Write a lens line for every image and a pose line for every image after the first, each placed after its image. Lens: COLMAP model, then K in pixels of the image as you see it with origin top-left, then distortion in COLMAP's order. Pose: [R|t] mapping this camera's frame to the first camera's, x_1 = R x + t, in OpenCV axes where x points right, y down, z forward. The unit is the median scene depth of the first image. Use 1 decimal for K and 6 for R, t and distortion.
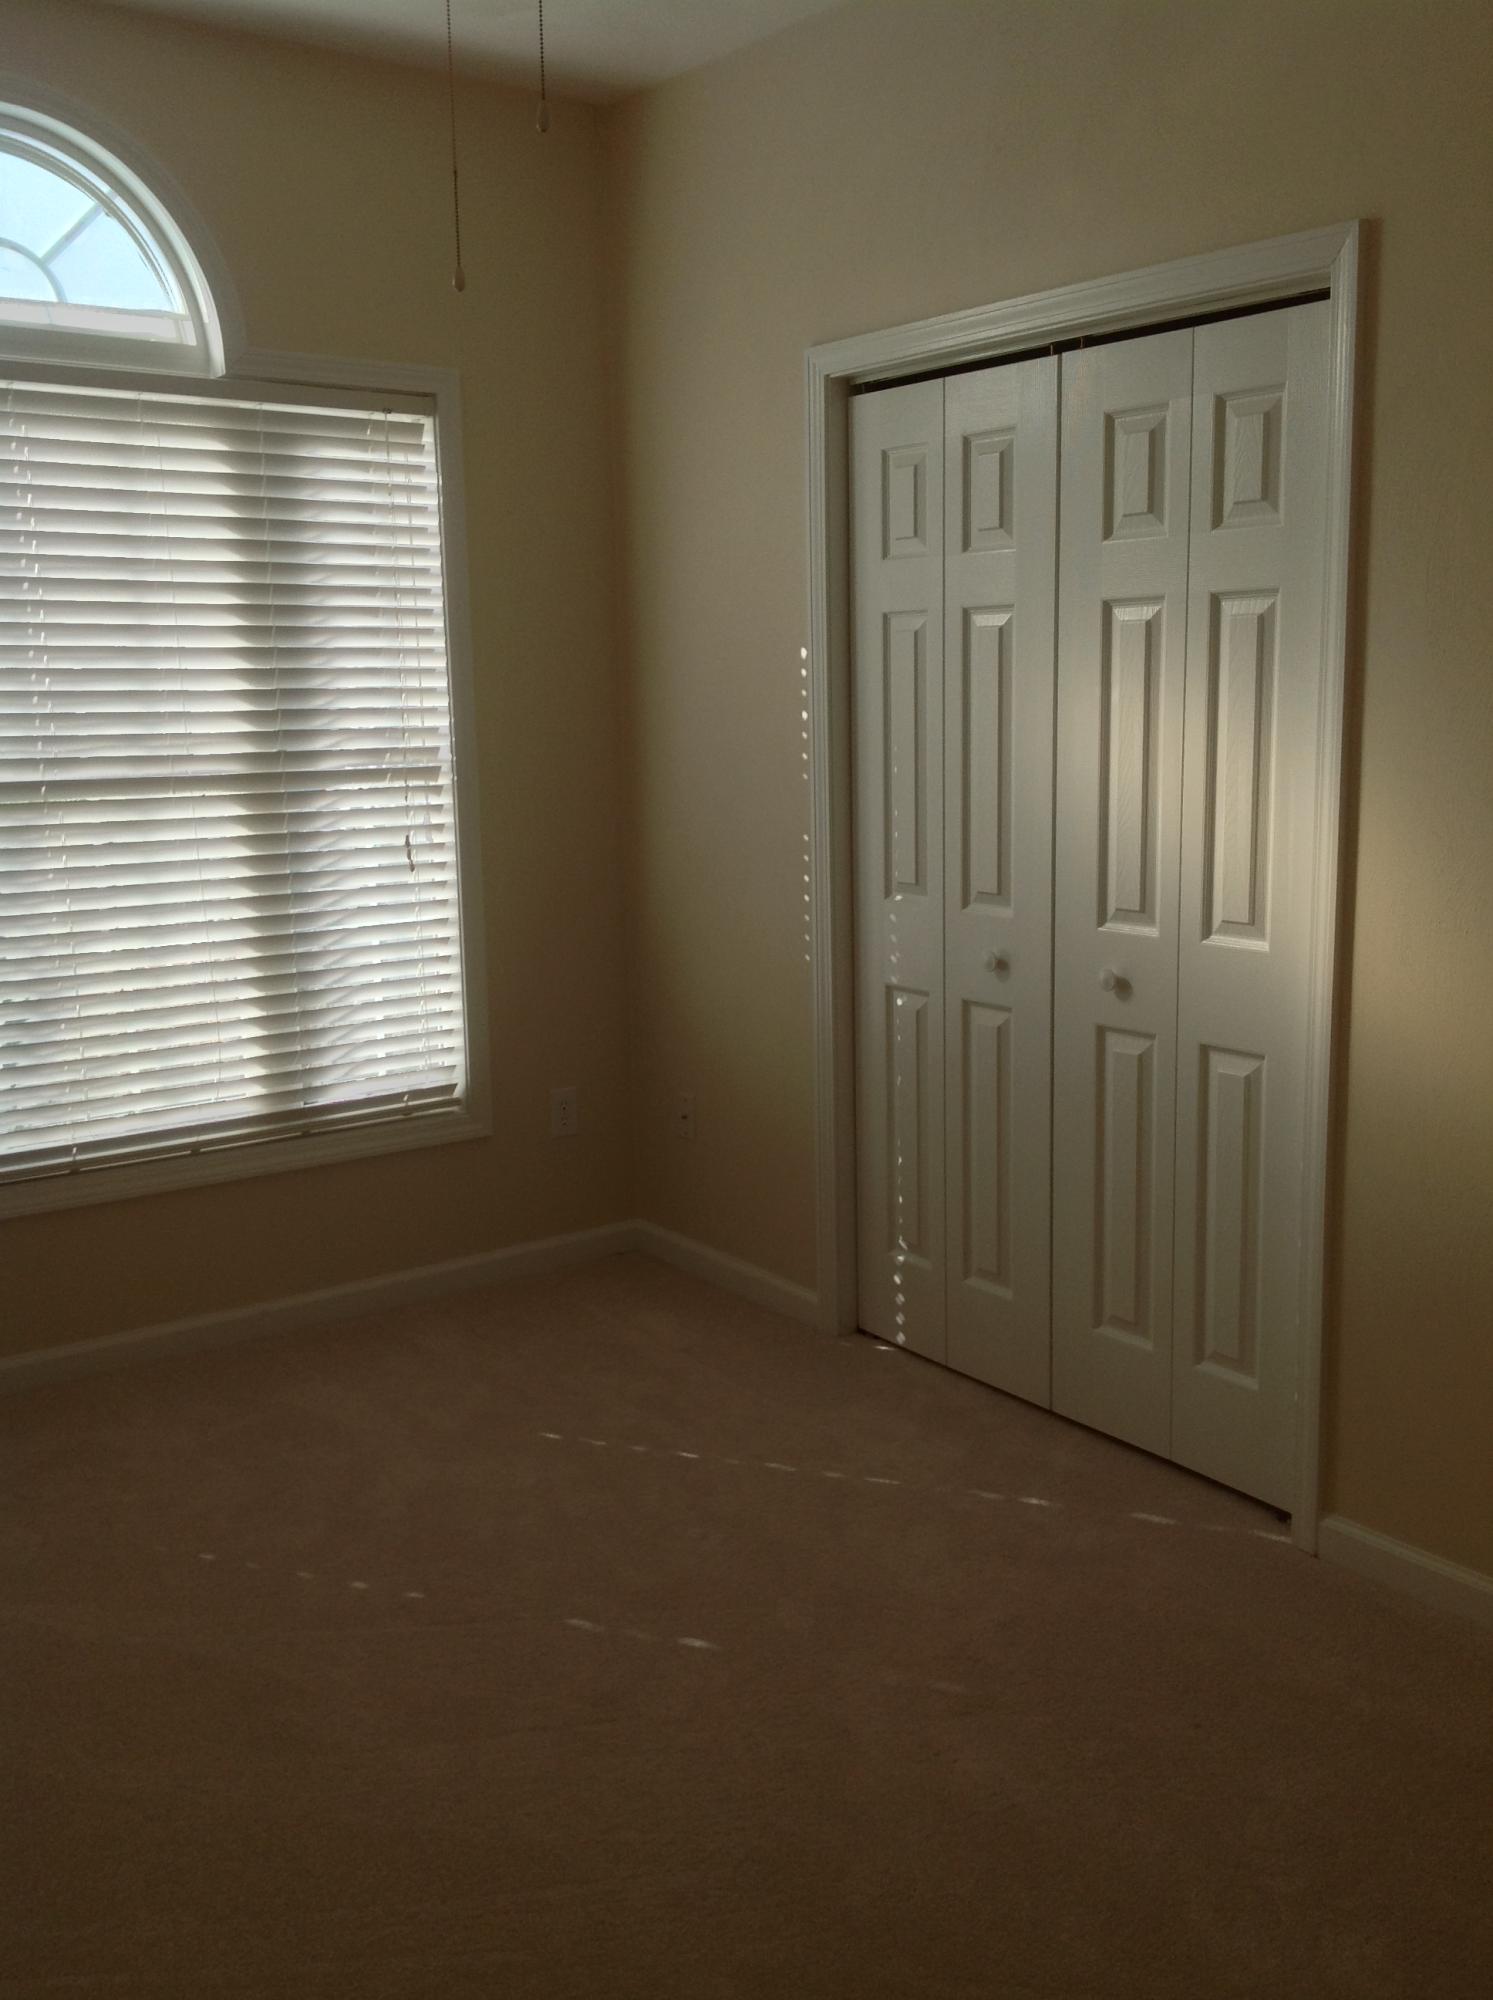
lens RADIAL K [[1870.6, 0, 746.5], [0, 1870.6, 1000.0], [0, 0, 1]] dist [0.123380, -0.283613]
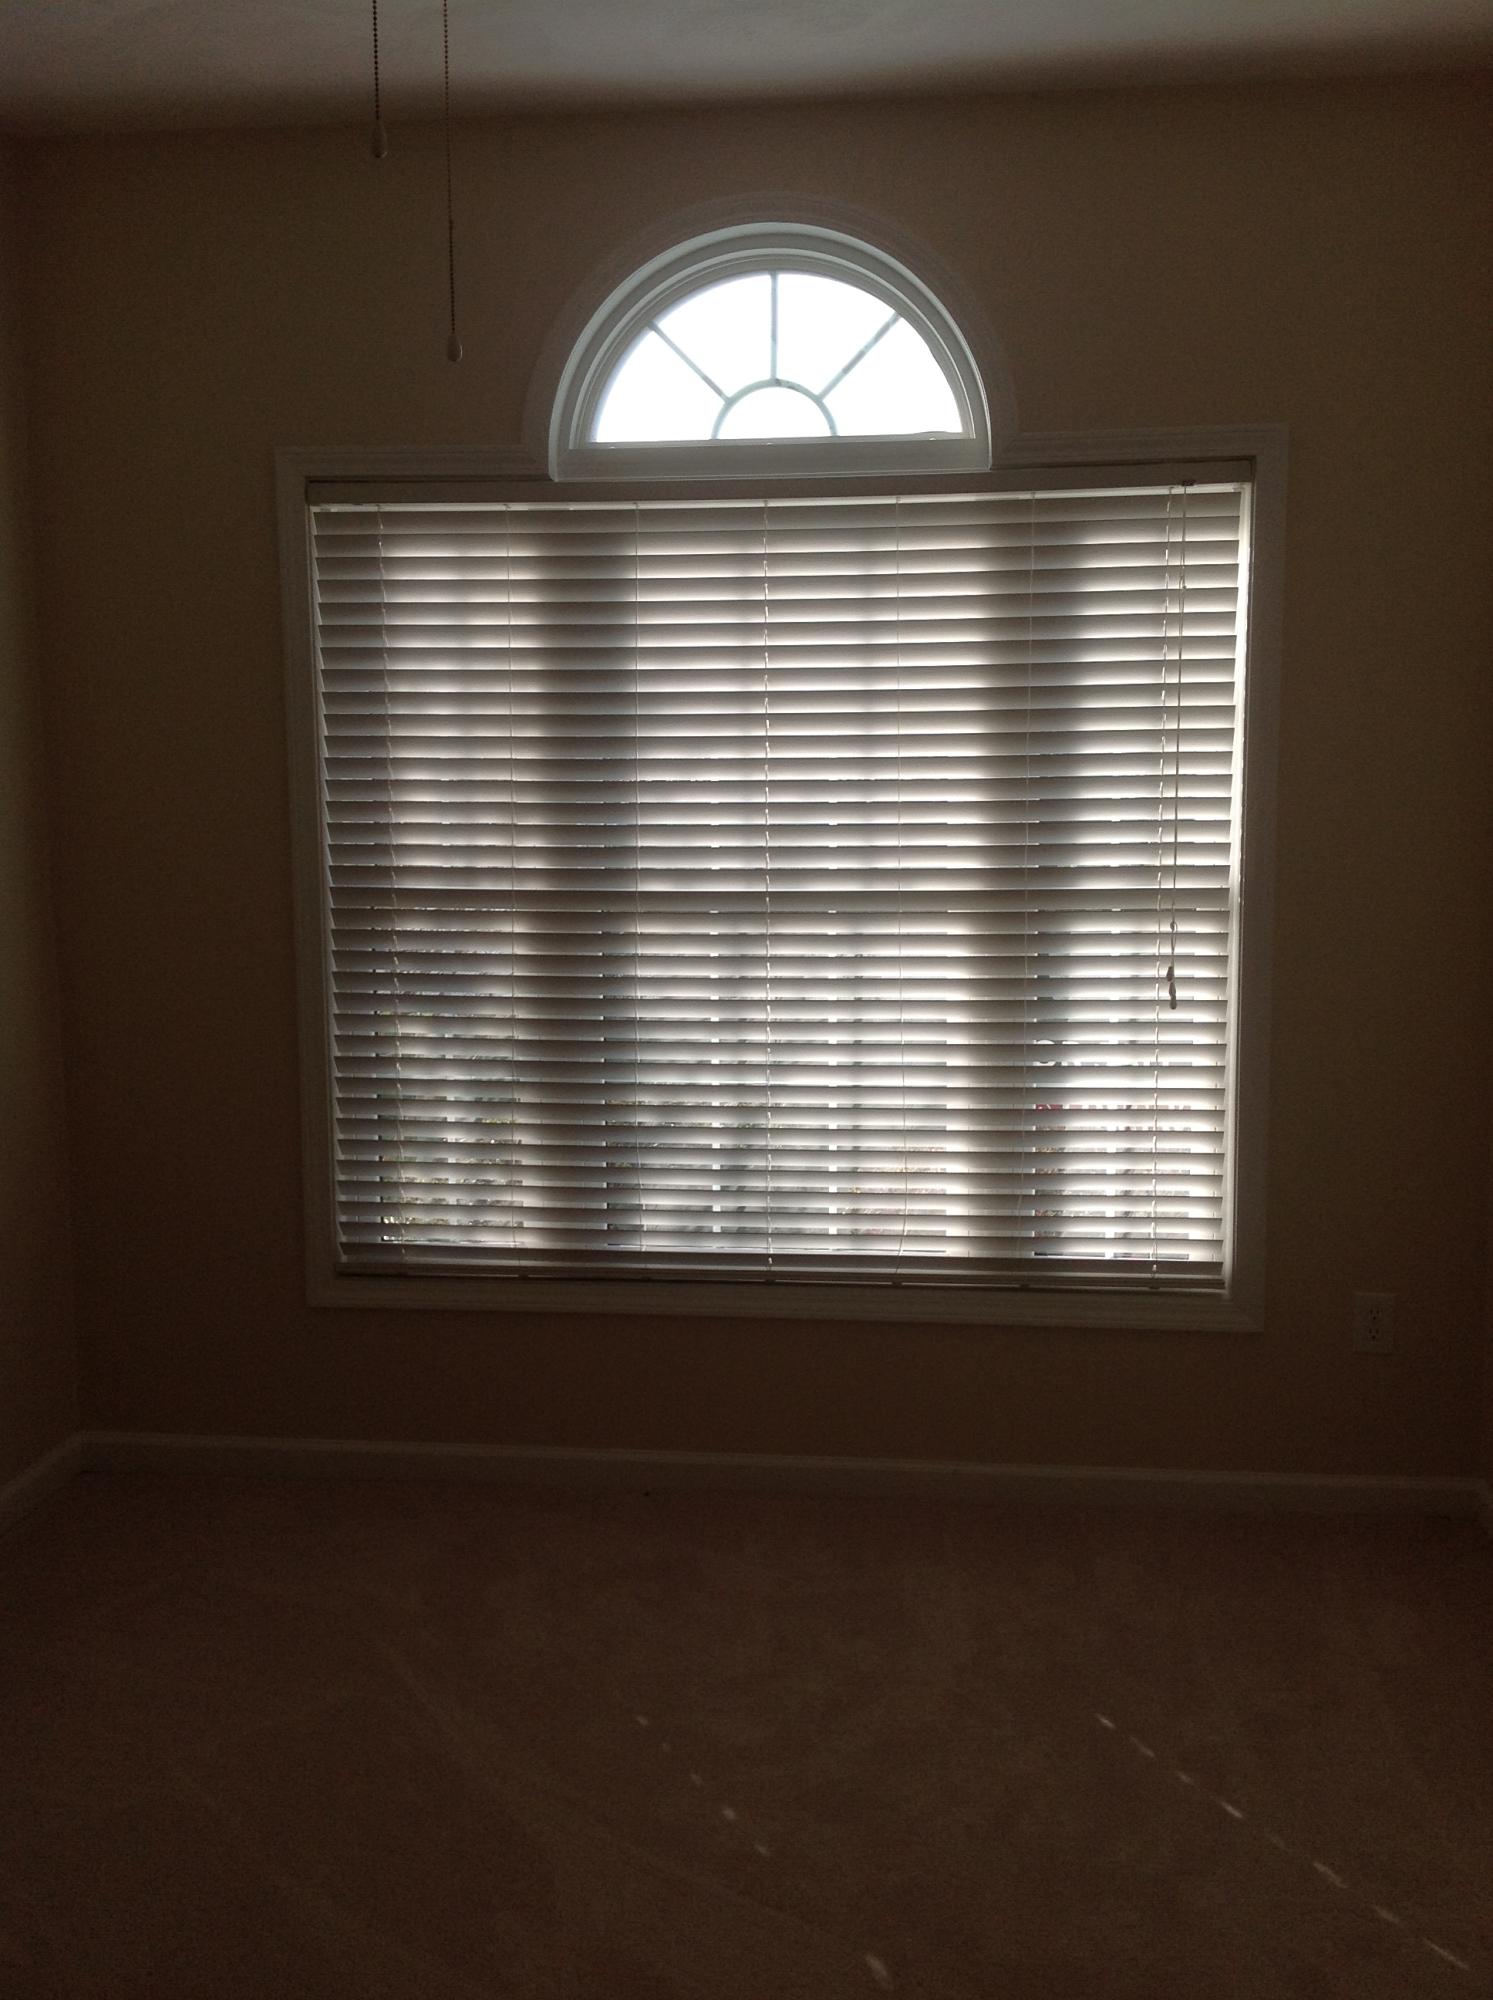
lens RADIAL K [[1913.8, 0, 743.9], [0, 1913.8, 1030.3], [0, 0, 1]] dist [0.116735, -0.201806]
pose [[0.715540, 0.086620, -0.693181, 0.304327], [-0.115475, 0.993298, 0.004923, -0.041378], [0.688962, 0.076522, 0.720747, 0.234595]]
